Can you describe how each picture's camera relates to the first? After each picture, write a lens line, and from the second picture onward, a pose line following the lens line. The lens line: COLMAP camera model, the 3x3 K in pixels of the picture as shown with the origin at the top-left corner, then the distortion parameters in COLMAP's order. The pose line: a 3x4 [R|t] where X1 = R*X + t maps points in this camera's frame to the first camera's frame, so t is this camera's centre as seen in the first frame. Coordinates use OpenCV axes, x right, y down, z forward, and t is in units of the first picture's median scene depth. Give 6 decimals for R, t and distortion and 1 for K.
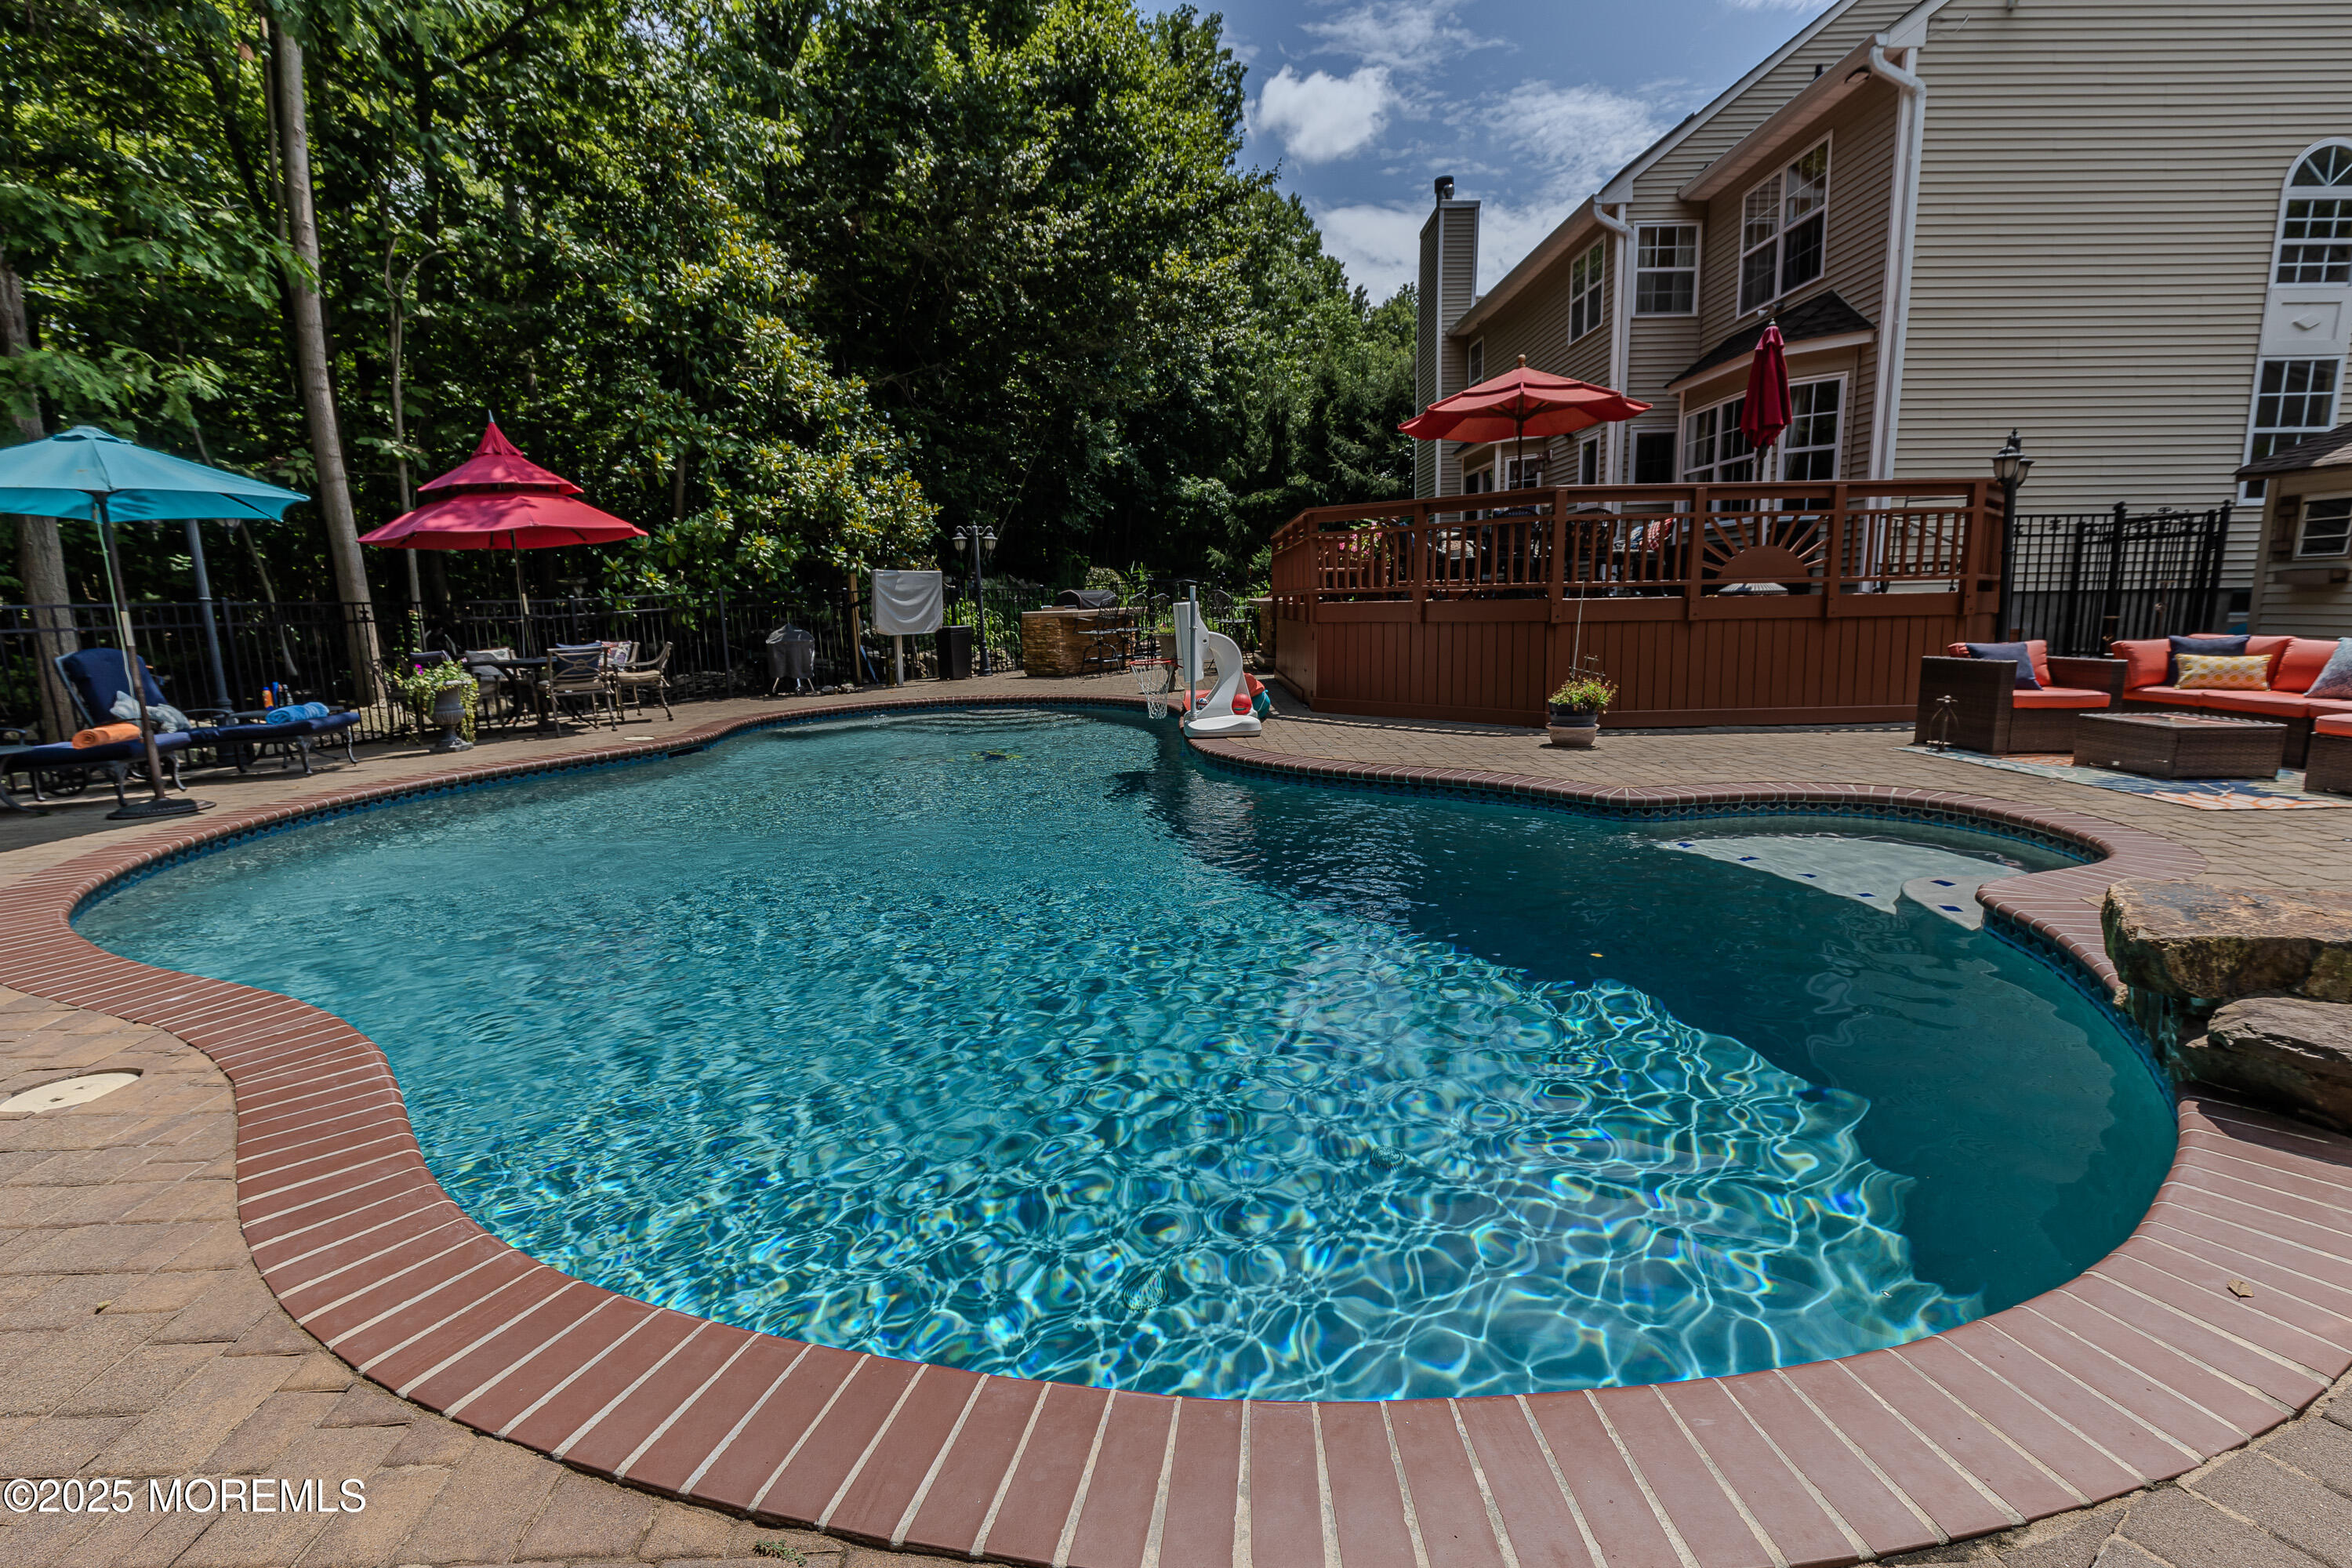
lens RADIAL K [[1035.3, 0, 1181.0], [0, 1035.3, 775.3], [0, 0, 1]] dist [0.002895, -0.002260]
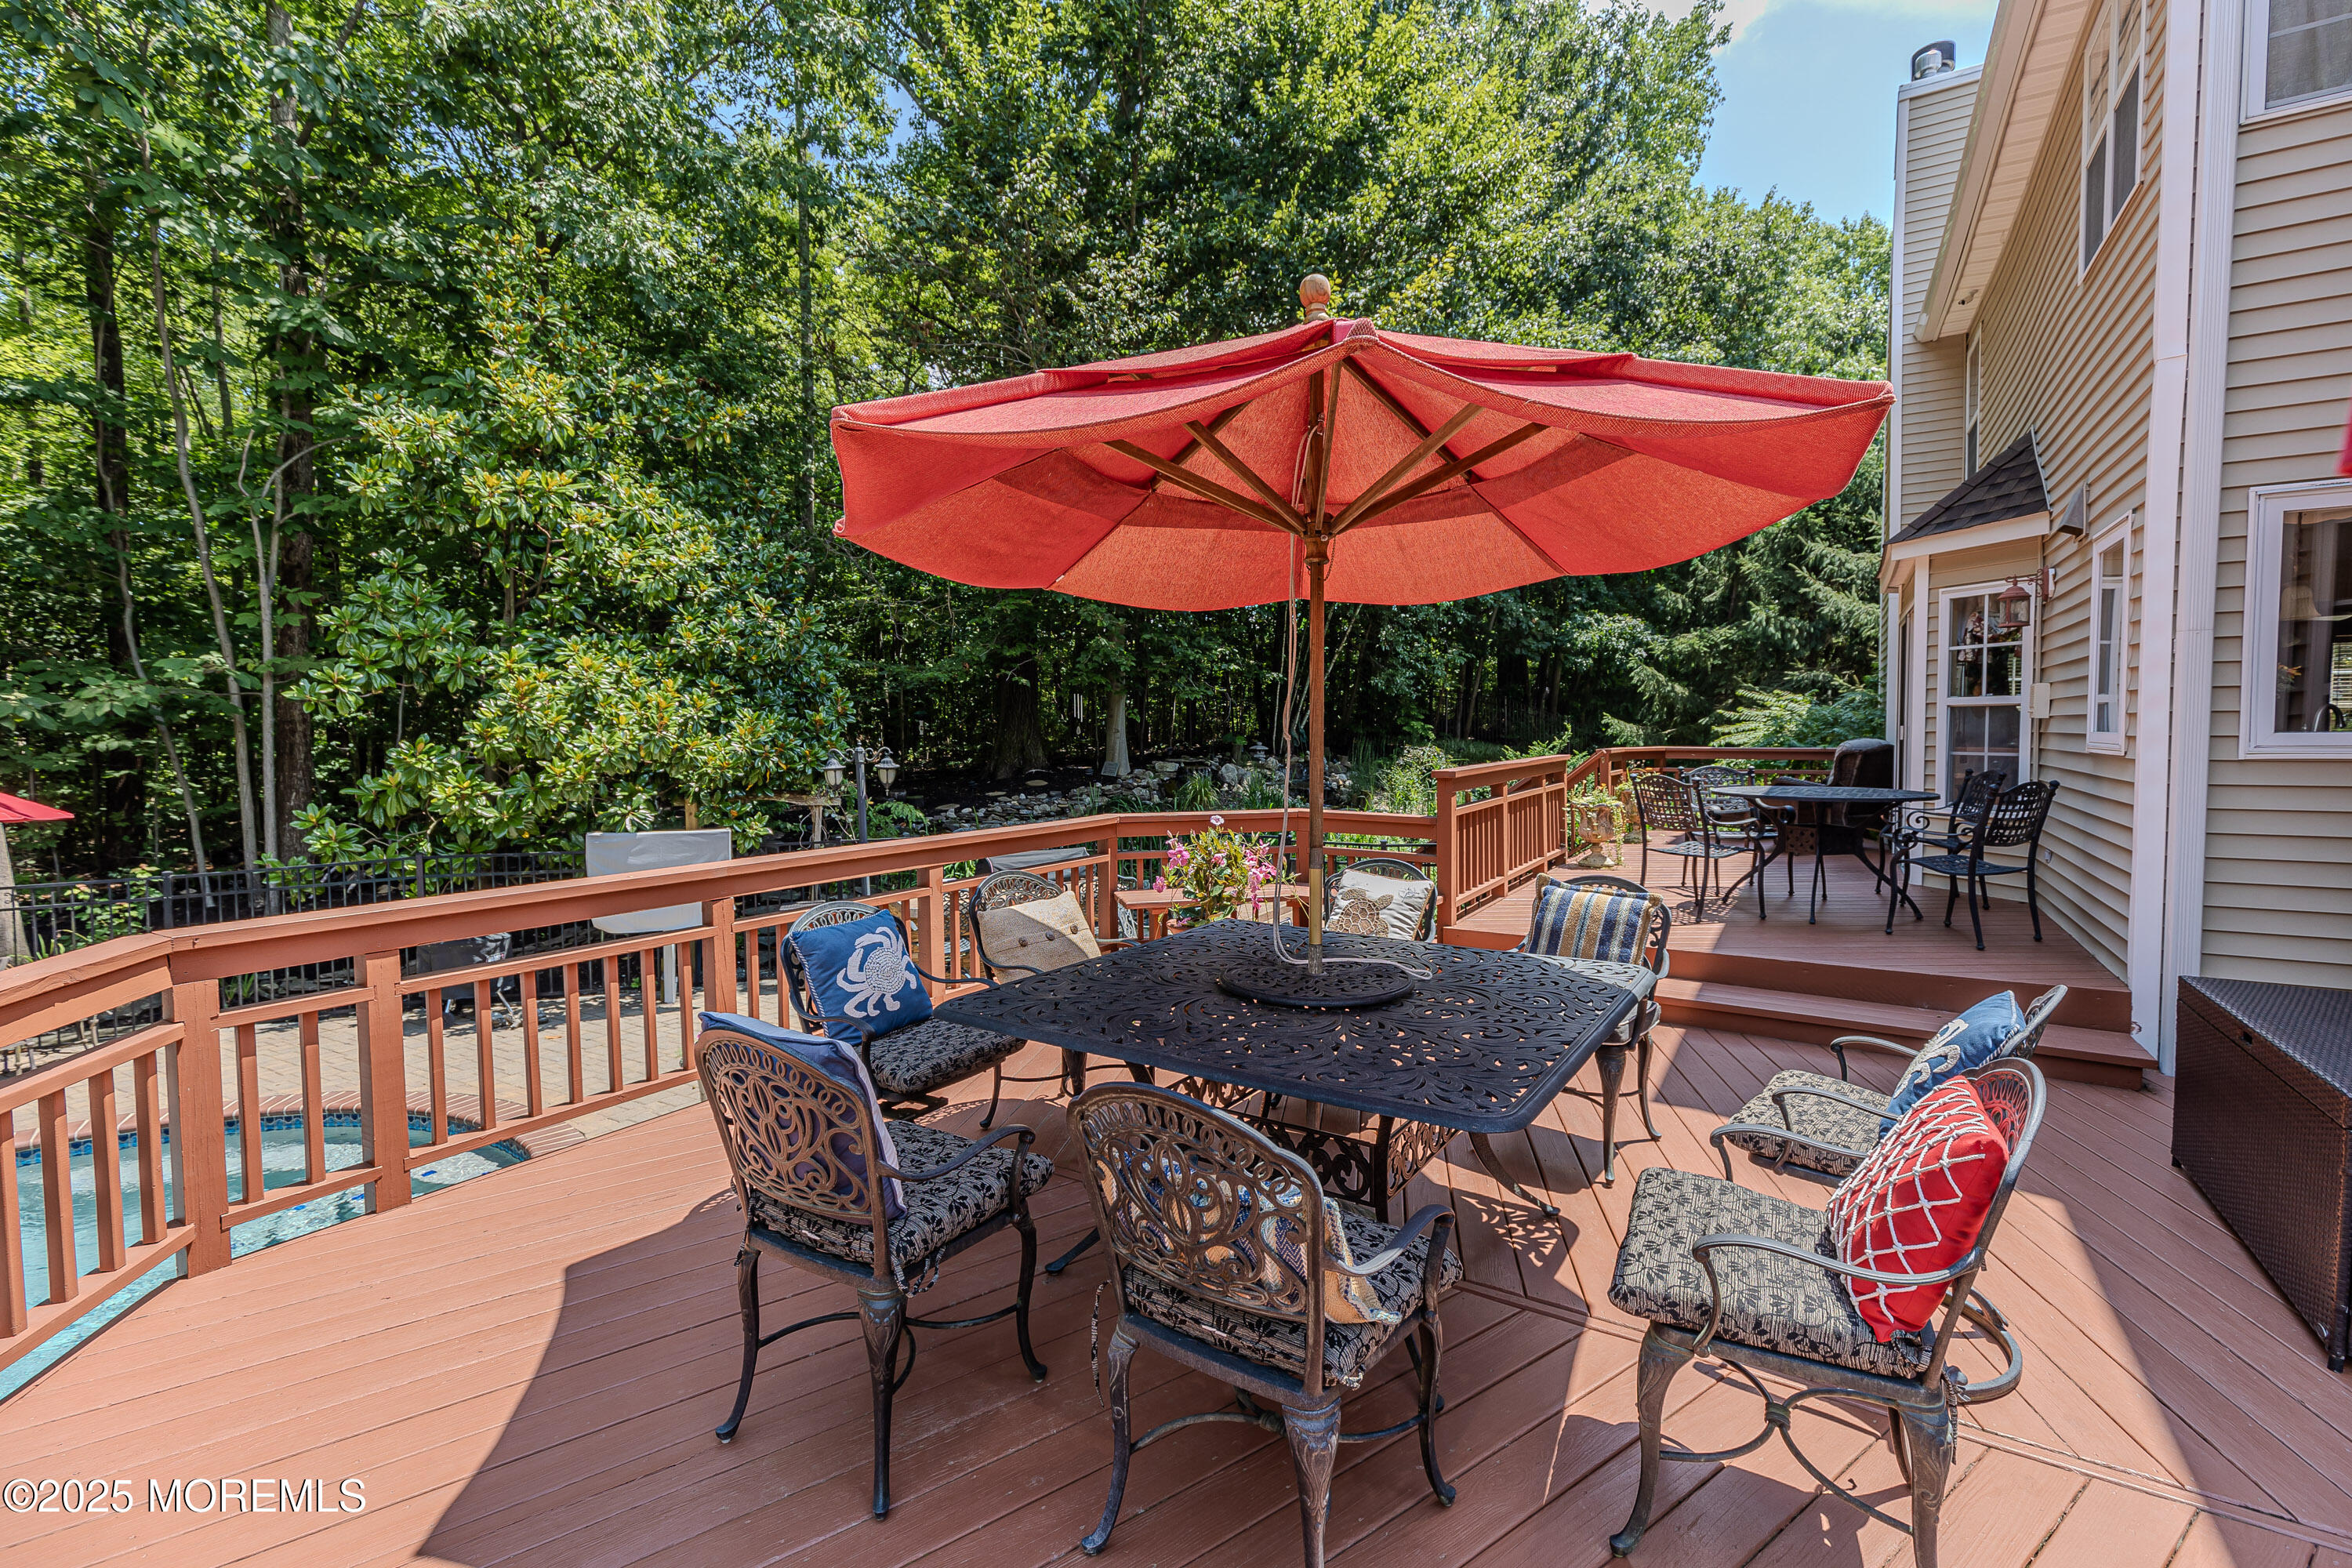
lens RADIAL K [[1050.4, 0, 1185.7], [0, 1050.4, 780.6], [0, 0, 1]] dist [-0.000210, -0.000148]
pose [[0.850071, 0.039966, -0.525149, 0.450604], [-0.098618, 0.991559, -0.084174, -0.269166], [0.517352, 0.123343, 0.846837, 0.810093]]
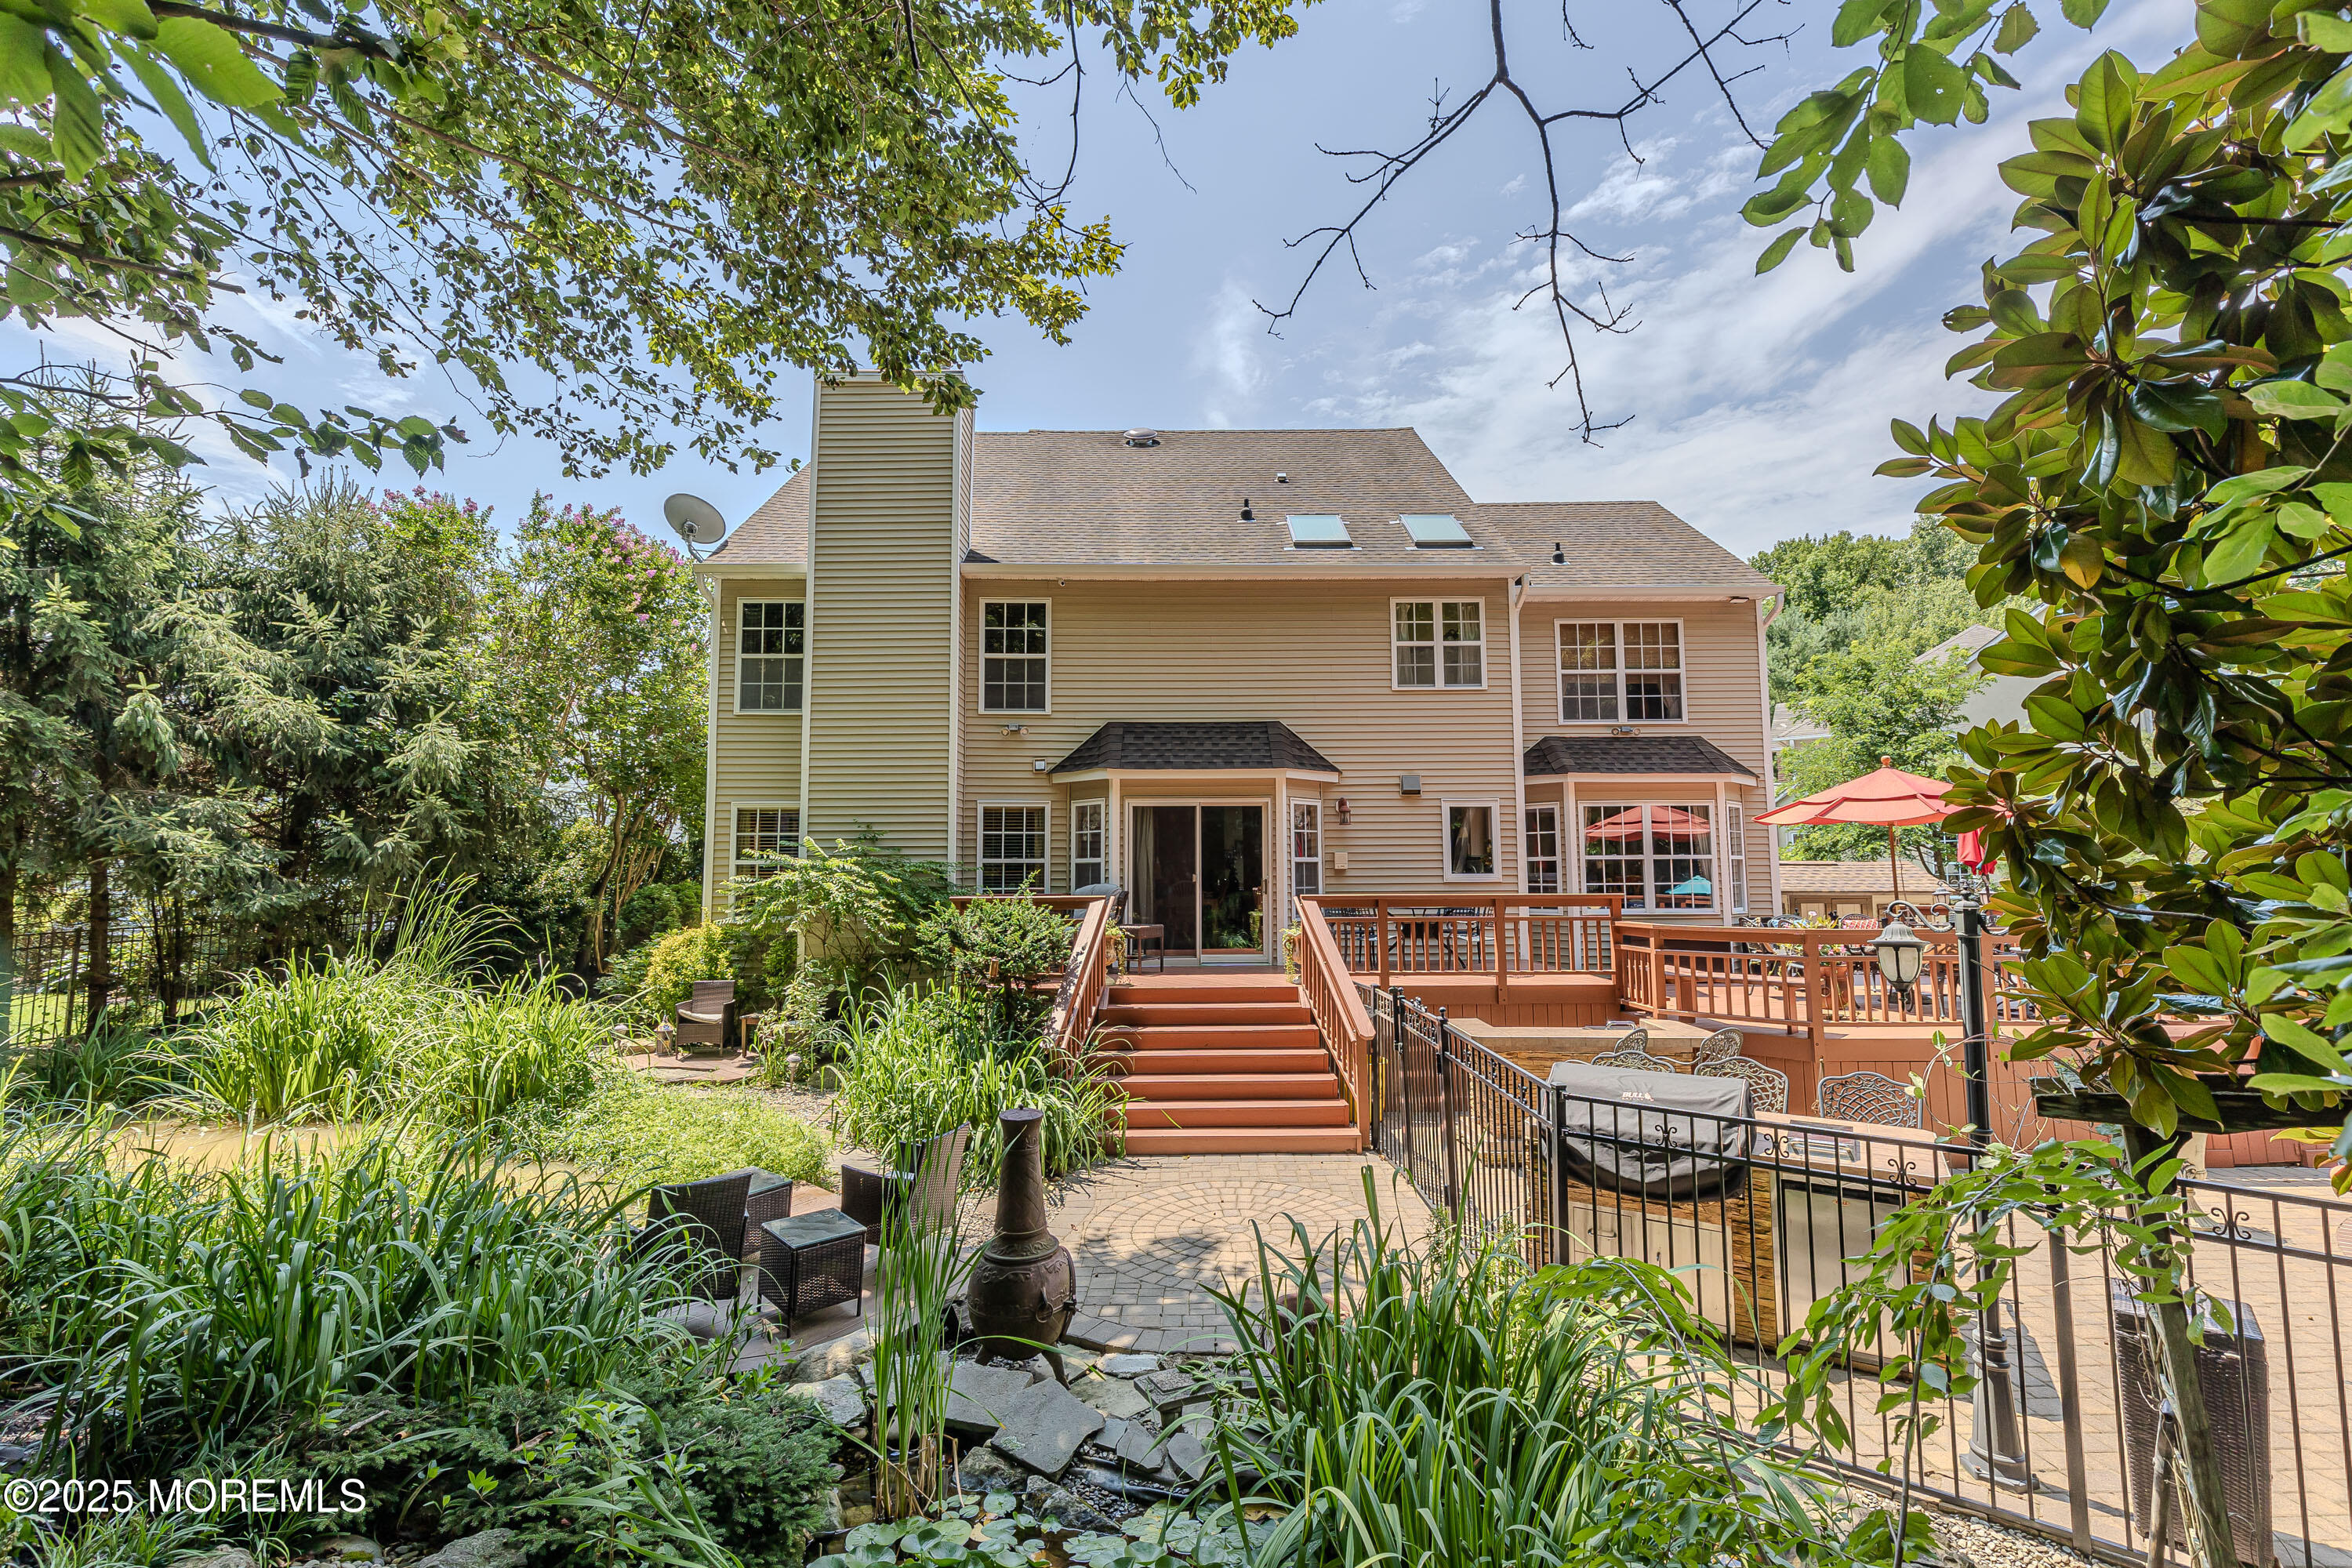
lens RADIAL K [[1050.4, 0, 1185.7], [0, 1050.4, 780.6], [0, 0, 1]] dist [-0.000210, -0.000148]
pose [[0.003413, 0.107652, 0.994183, -0.702313], [0.174105, 0.978940, -0.106599, -0.408204], [-0.984721, 0.173456, -0.015402, 1.751804]]
